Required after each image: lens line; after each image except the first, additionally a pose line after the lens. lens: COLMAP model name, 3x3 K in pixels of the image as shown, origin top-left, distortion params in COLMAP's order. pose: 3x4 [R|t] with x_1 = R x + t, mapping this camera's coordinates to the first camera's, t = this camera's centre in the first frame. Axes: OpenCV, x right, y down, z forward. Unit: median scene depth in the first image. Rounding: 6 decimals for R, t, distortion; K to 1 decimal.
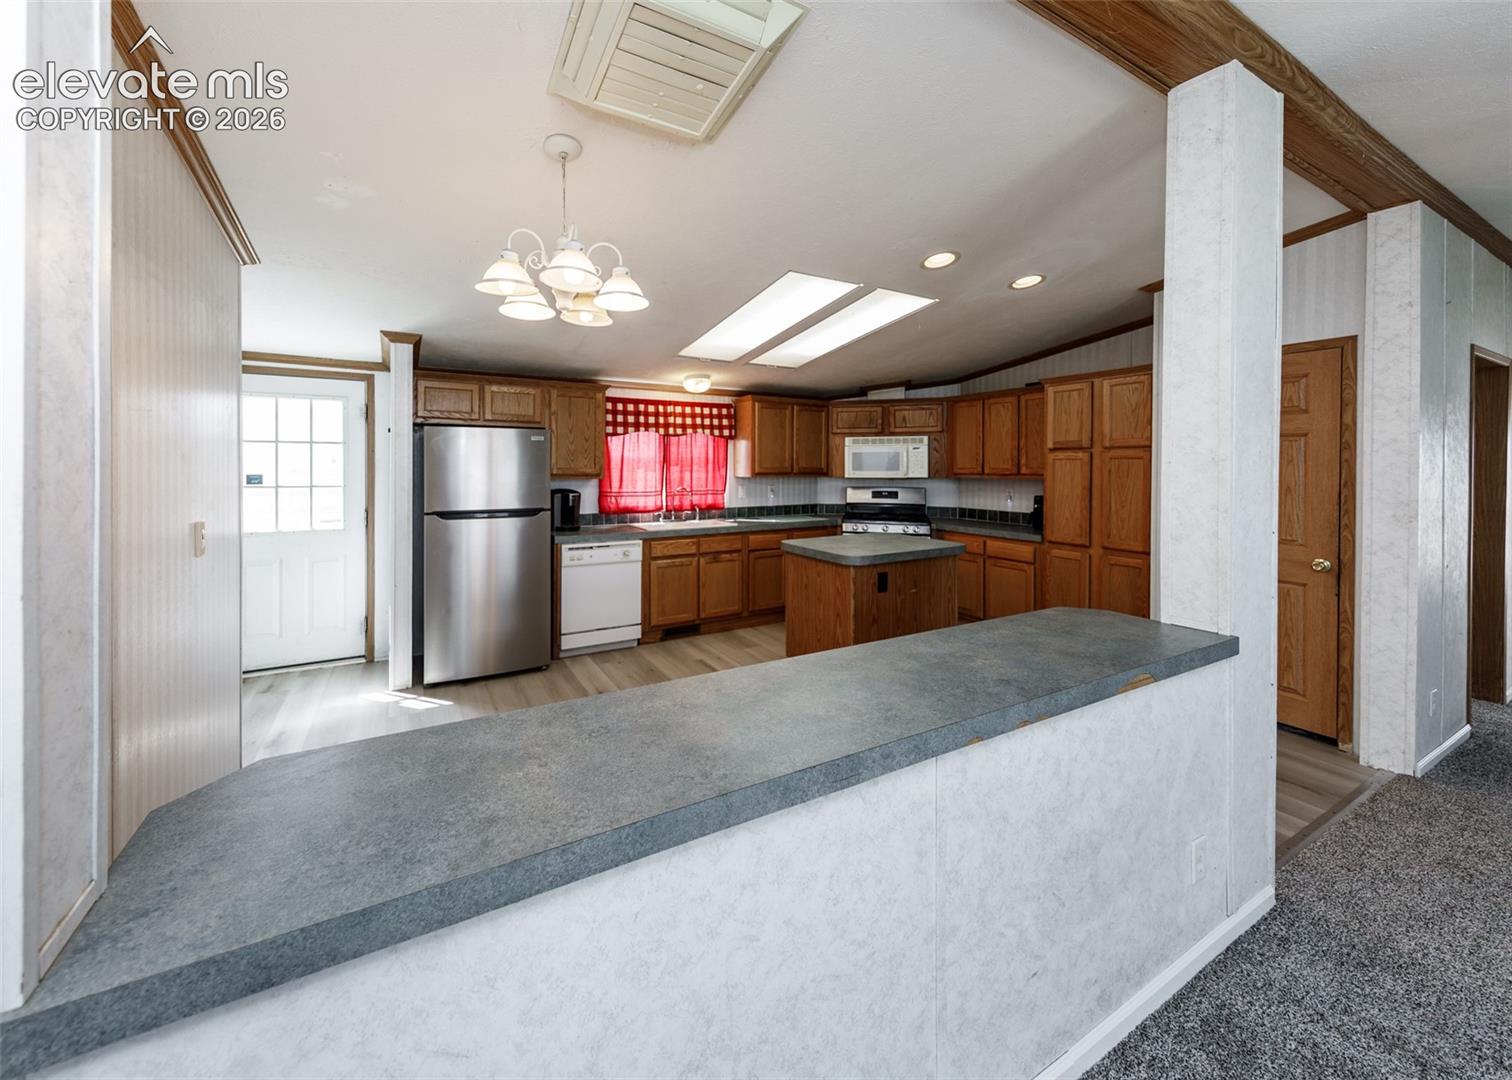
lens RADIAL K [[535.5, 0, 689.9], [0, 535.5, 471.0], [0, 0, 1]] dist [0.002458, -0.000086]
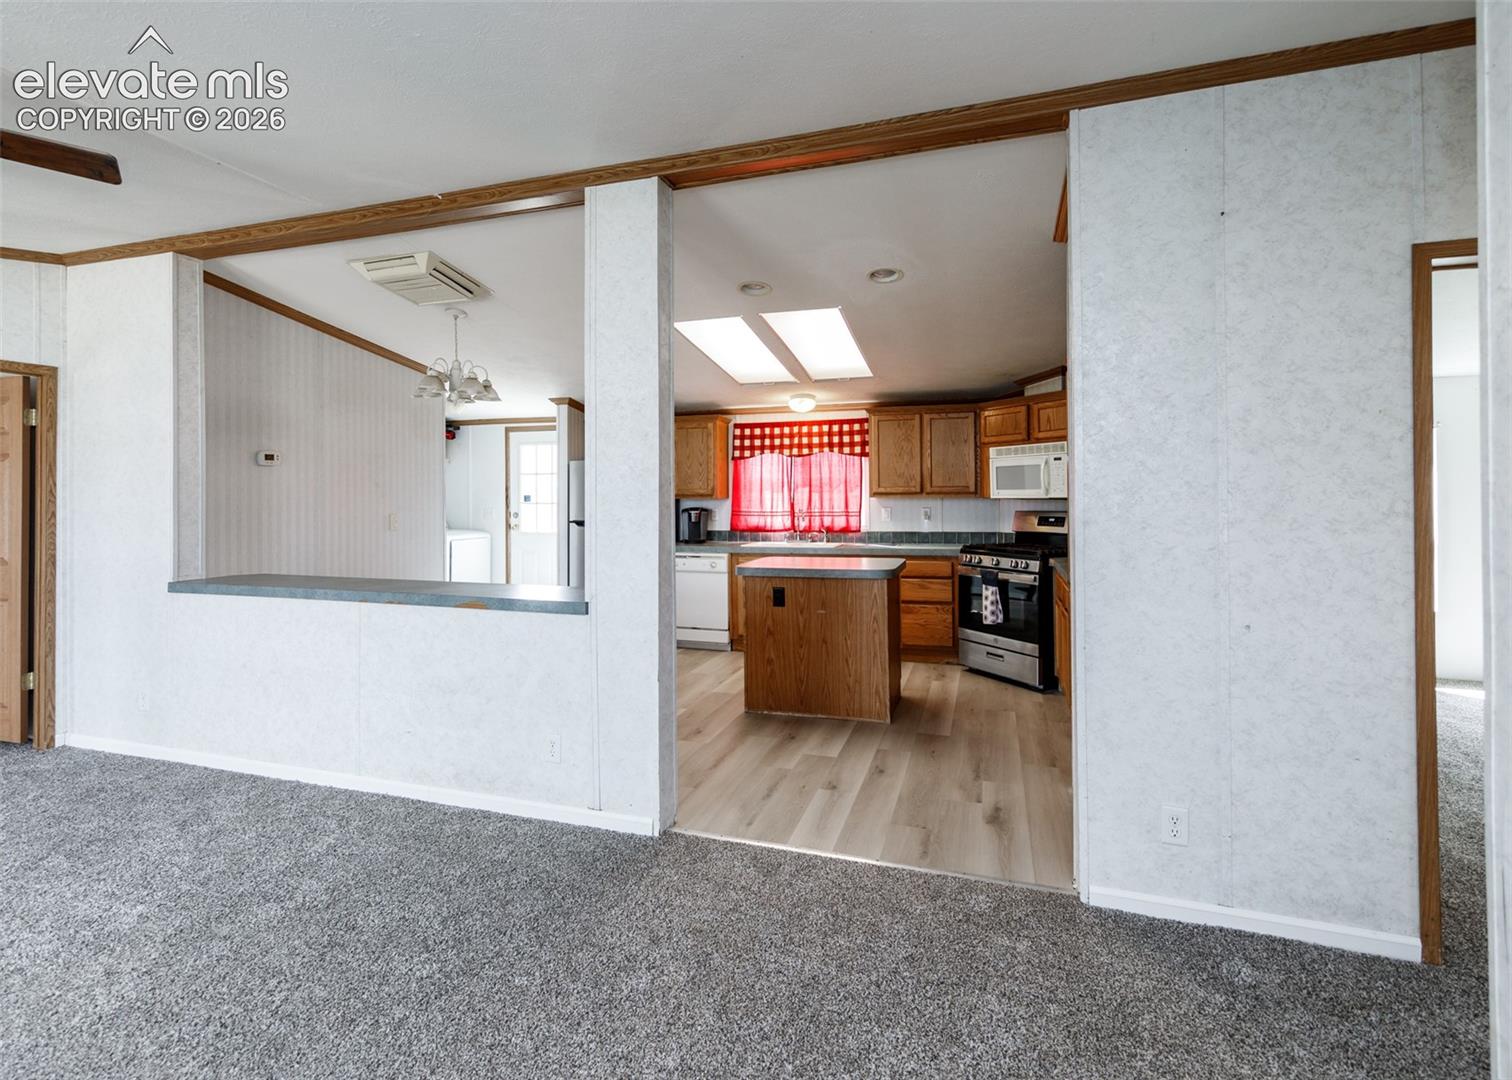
lens RADIAL K [[672.4, 0, 729.1], [0, 672.4, 485.1], [0, 0, 1]] dist [-0.001044, 0.000104]
pose [[0.706749, -0.014873, -0.707308, 0.785376], [0.001093, 0.999801, -0.019932, 0.013380], [0.707463, 0.013314, 0.706625, 0.020779]]
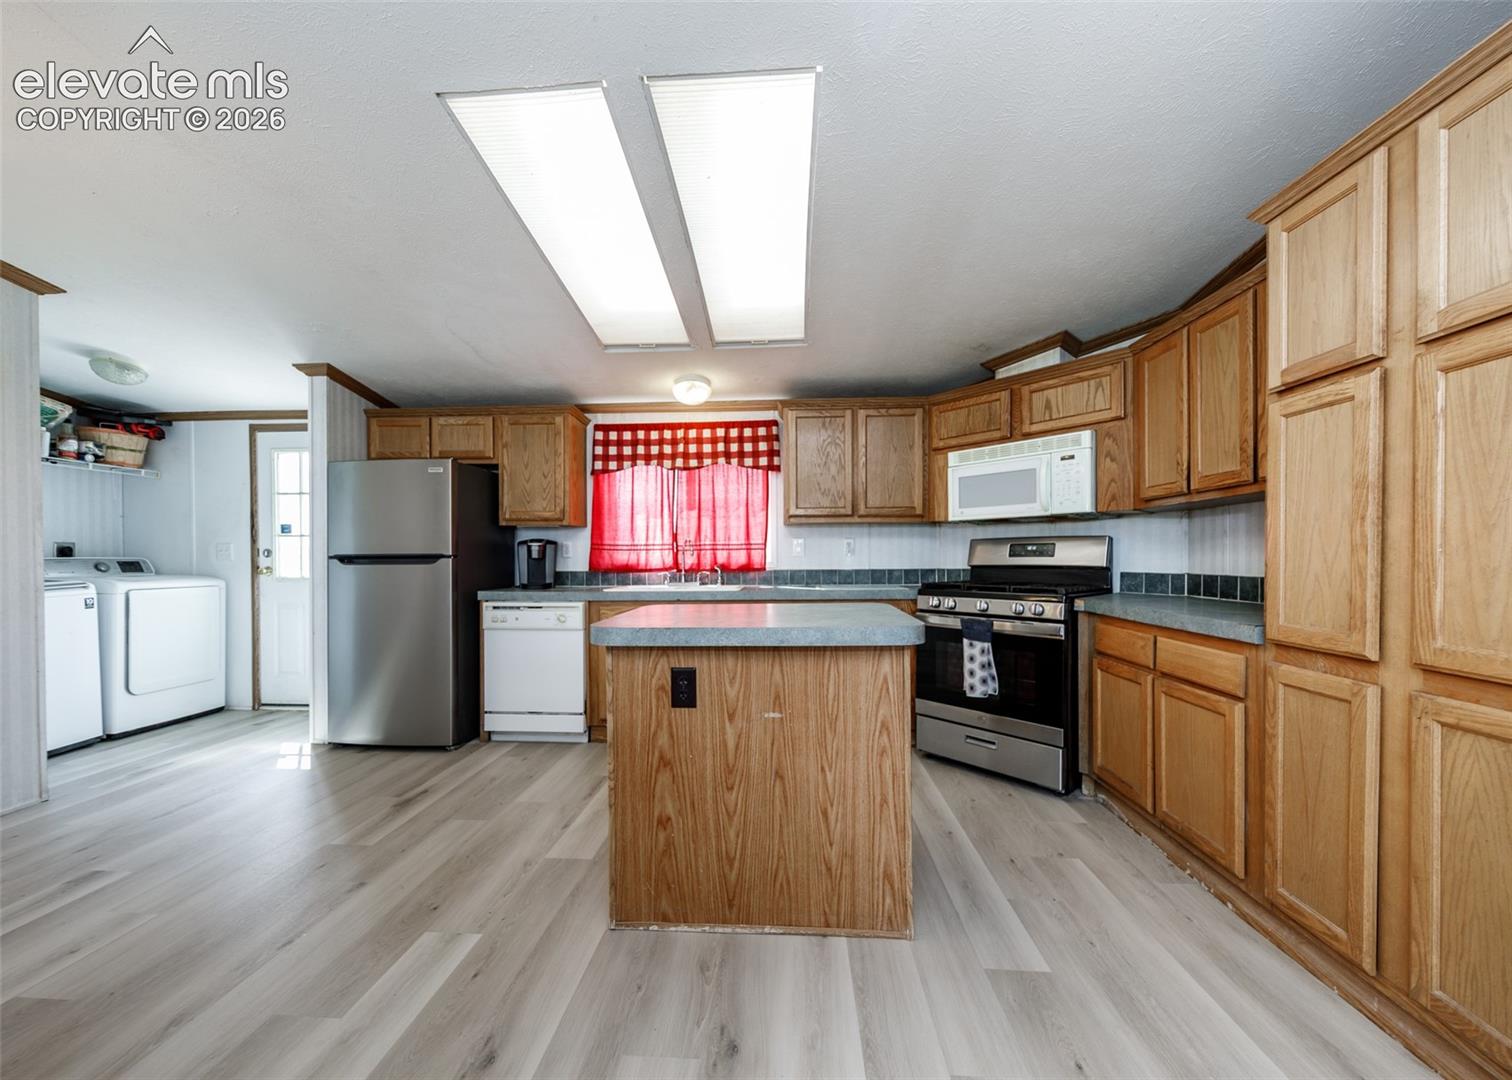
lens RADIAL K [[551.4, 0, 739.8], [0, 551.4, 555.1], [0, 0, 1]] dist [0.001051, -0.000271]
pose [[0.864028, -0.002082, -0.503440, 0.431653], [-0.000624, 0.999986, -0.005207, 0.058362], [0.503443, 0.004813, 0.864015, 0.388351]]
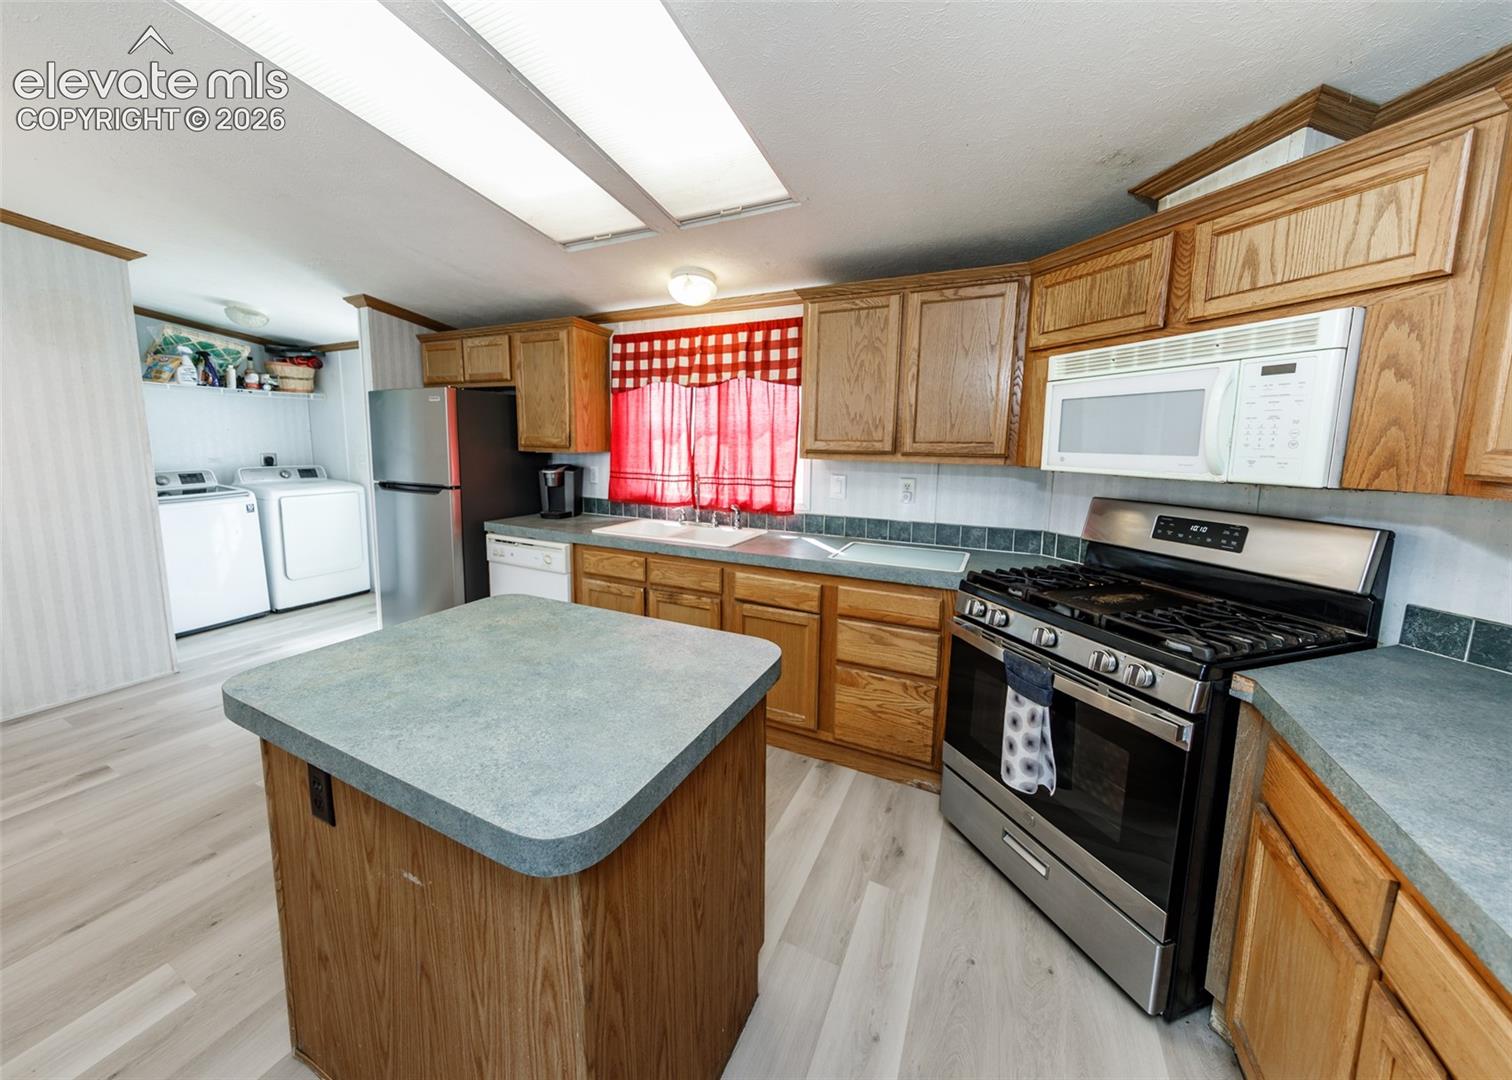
lens RADIAL K [[529.7, 0, 713.4], [0, 529.7, 501.1], [0, 0, 1]] dist [0.001461, -0.000054]
pose [[0.602188, 0.099794, -0.792093, 0.482244], [-0.018653, 0.993645, 0.111007, -0.002831], [0.798137, -0.052073, 0.600222, 0.658035]]
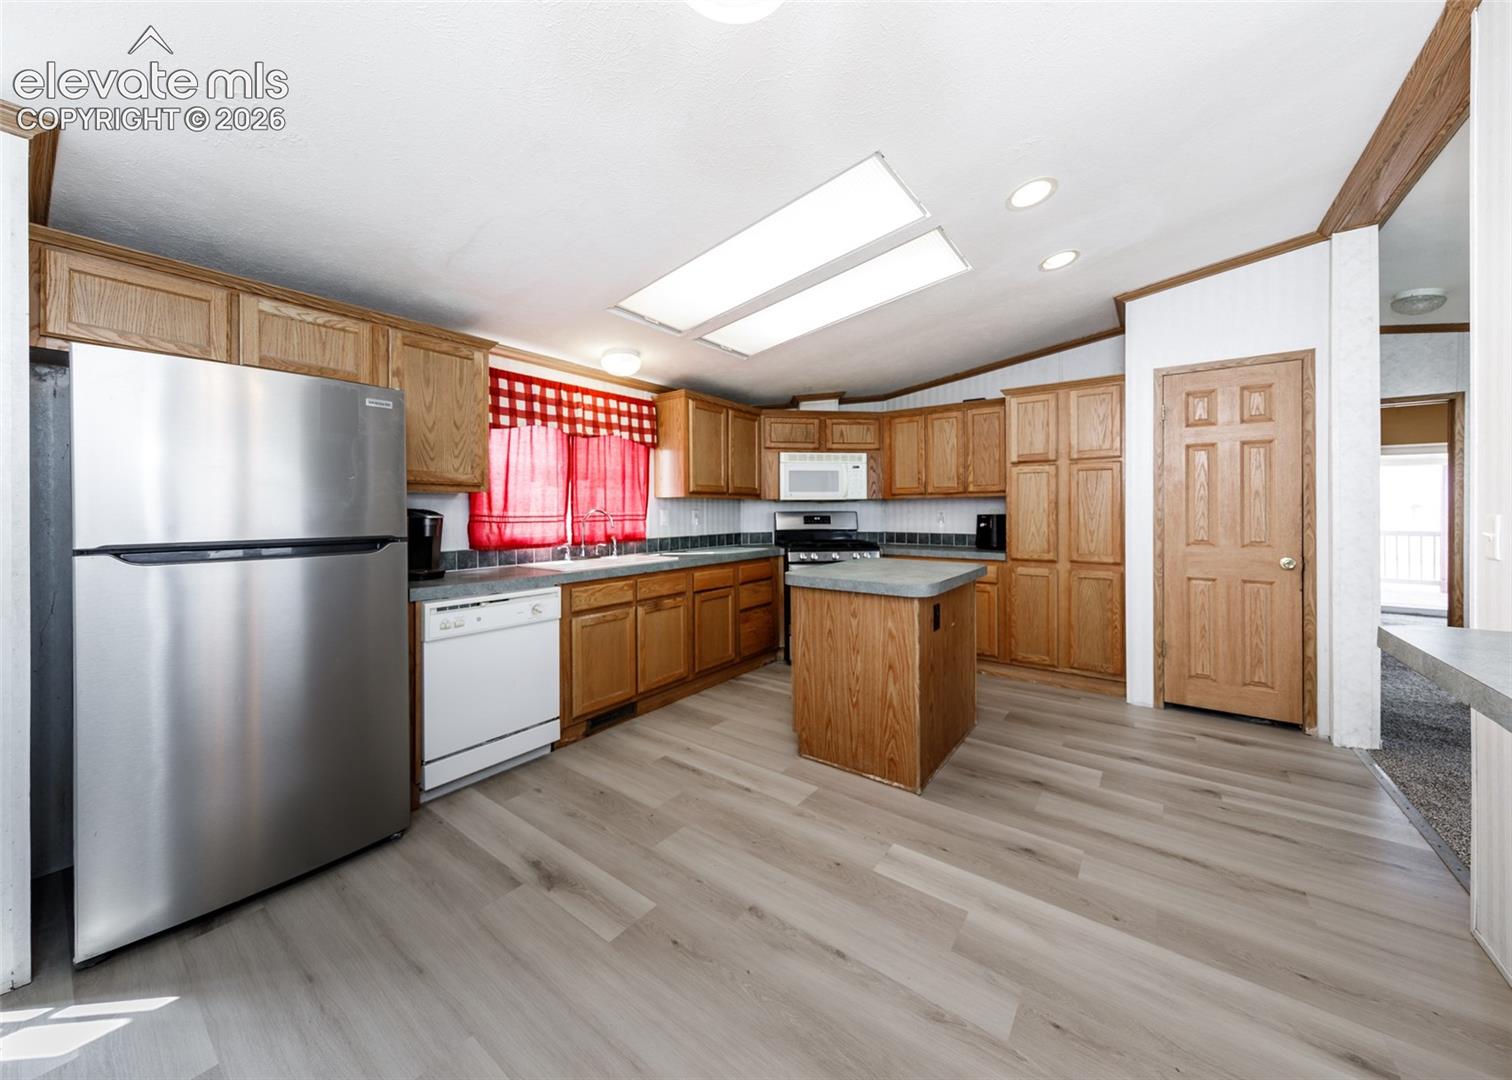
lens RADIAL K [[526.6, 0, 735.4], [0, 526.6, 515.3], [0, 0, 1]] dist [0.001404, -0.000080]
pose [[0.902852, -0.006888, 0.429896, -0.150323], [0.008243, 0.999965, -0.001289, 0.041056], [-0.429872, 0.004708, 0.902878, 0.298765]]
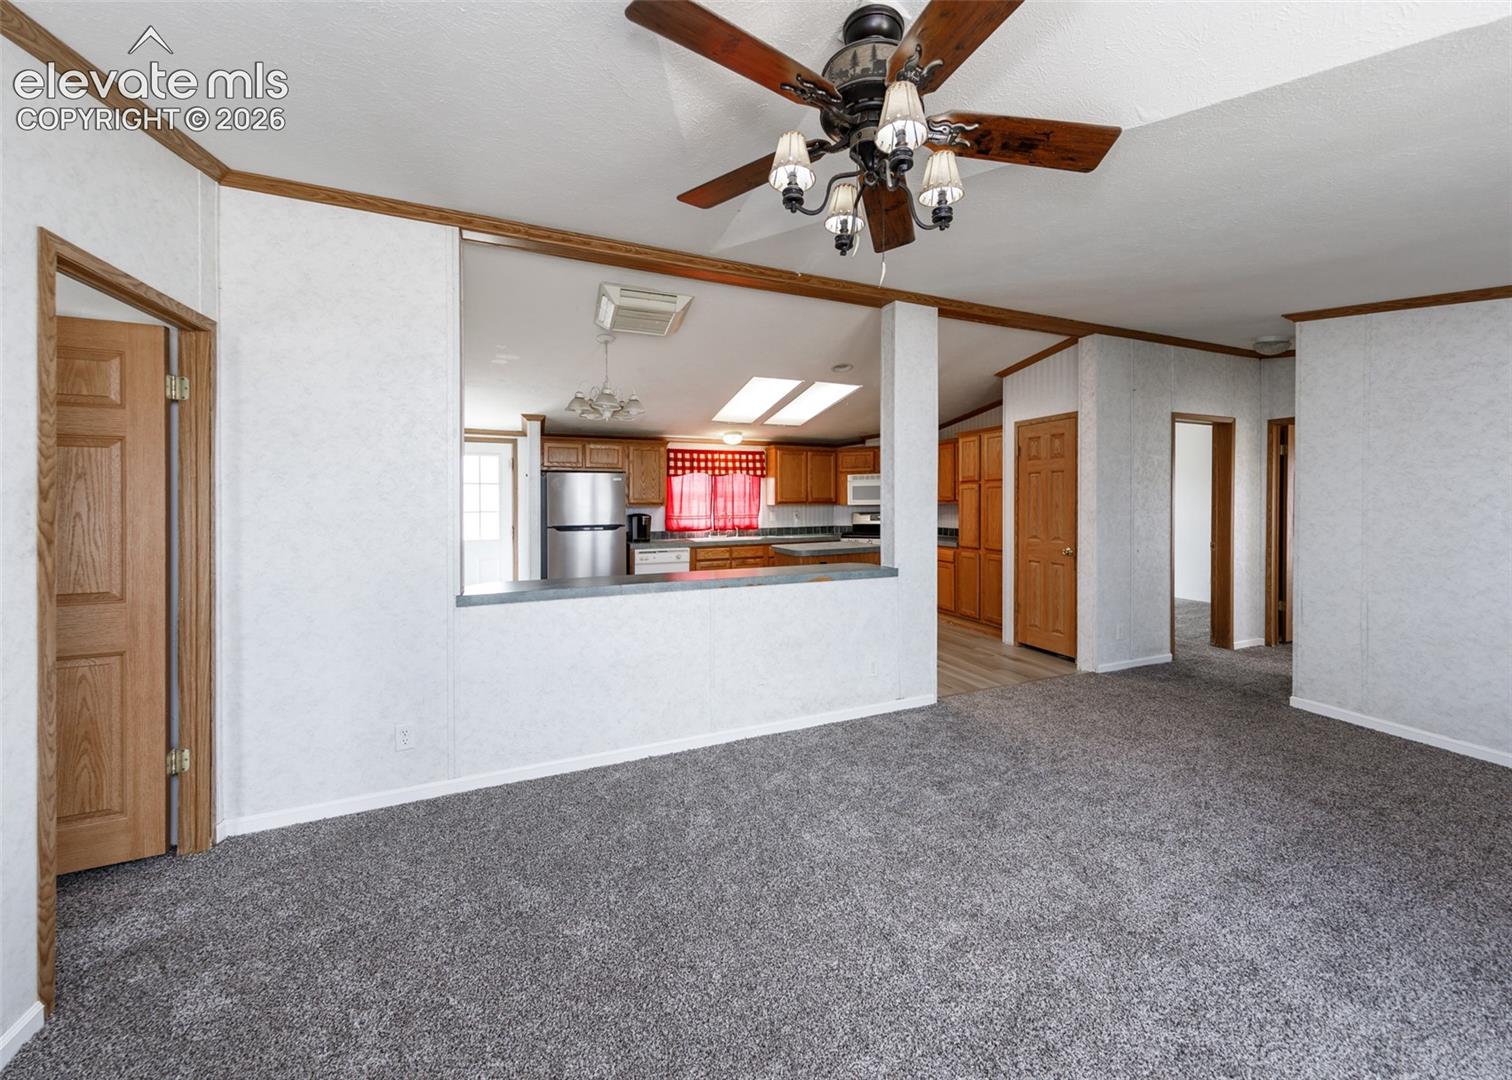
lens RADIAL K [[522.2, 0, 746.2], [0, 522.2, 504.4], [0, 0, 1]] dist [-0.000845, -0.000025]
pose [[0.993525, -0.007696, -0.113356, 0.199410], [0.006959, 0.999952, -0.006896, 0.019949], [0.113404, 0.006063, 0.993530, -0.354487]]
